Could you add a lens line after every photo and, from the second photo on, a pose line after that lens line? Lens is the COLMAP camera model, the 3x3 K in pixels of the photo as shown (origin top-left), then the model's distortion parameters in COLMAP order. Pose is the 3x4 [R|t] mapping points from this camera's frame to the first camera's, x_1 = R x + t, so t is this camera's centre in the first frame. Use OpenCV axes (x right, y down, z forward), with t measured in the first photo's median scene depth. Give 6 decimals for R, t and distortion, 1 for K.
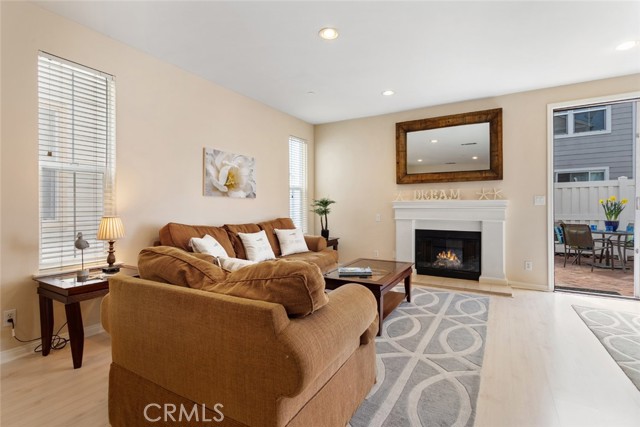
lens RADIAL K [[303.1, 0, 319.2], [0, 303.1, 209.0], [0, 0, 1]] dist [0.001747, 0.000874]
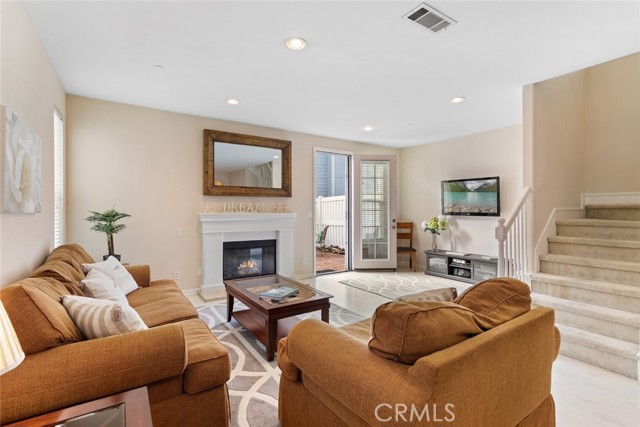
lens RADIAL K [[303.1, 0, 319.2], [0, 303.1, 209.0], [0, 0, 1]] dist [0.001747, 0.000874]
pose [[0.427325, 0.001693, 0.904096, -0.462853], [0.003870, 0.999986, -0.003702, -0.037627], [-0.904090, 0.005081, 0.427313, 0.313762]]
